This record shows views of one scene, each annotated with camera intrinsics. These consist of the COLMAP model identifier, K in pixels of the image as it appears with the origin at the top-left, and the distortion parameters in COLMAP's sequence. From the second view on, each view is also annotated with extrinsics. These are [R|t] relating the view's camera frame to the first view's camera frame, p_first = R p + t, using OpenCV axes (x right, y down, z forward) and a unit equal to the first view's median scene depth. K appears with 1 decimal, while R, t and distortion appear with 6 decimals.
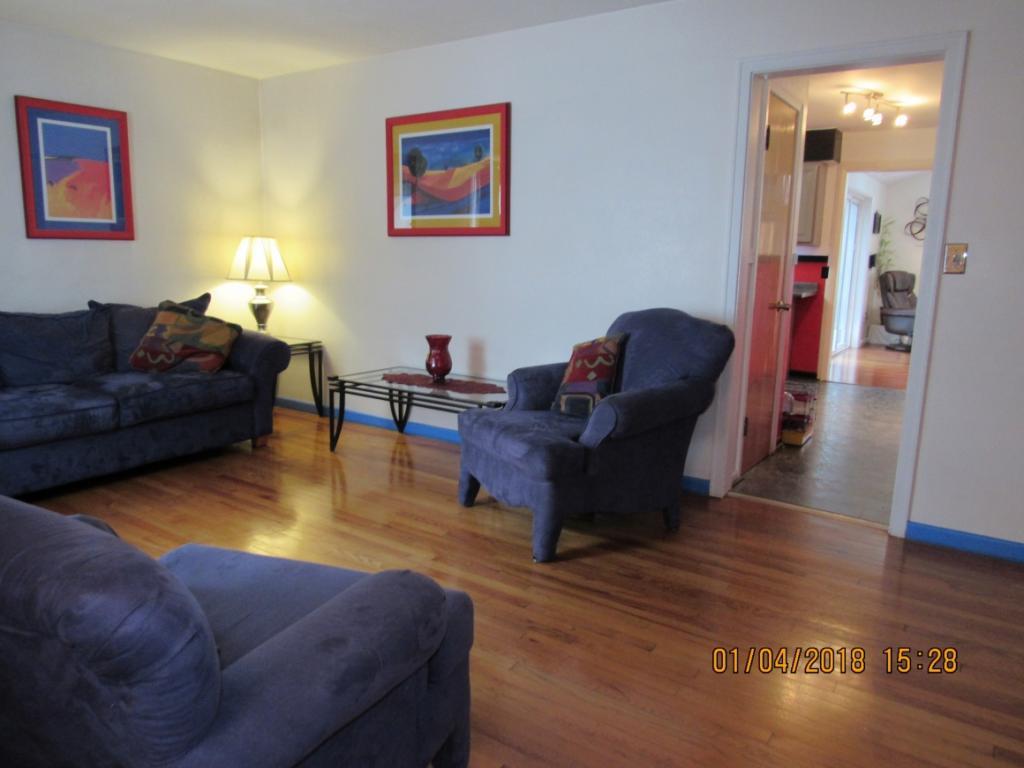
lens RADIAL K [[733.4, 0, 508.1], [0, 733.4, 382.1], [0, 0, 1]] dist [-0.016019, 0.002785]
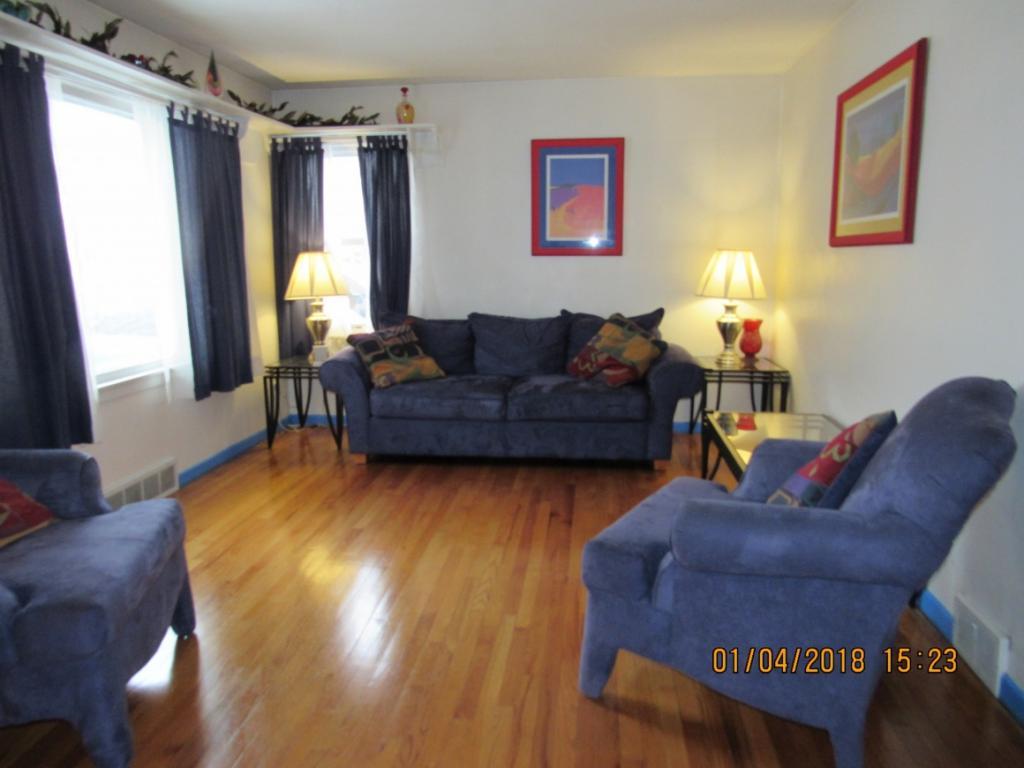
lens RADIAL K [[733.4, 0, 510.4], [0, 733.4, 386.8], [0, 0, 1]] dist [-0.016019, 0.002785]
pose [[0.484769, 0.140902, -0.863218, 0.405684], [-0.145892, 0.986138, 0.079036, -0.071531], [0.862389, 0.087623, 0.498606, 0.368519]]
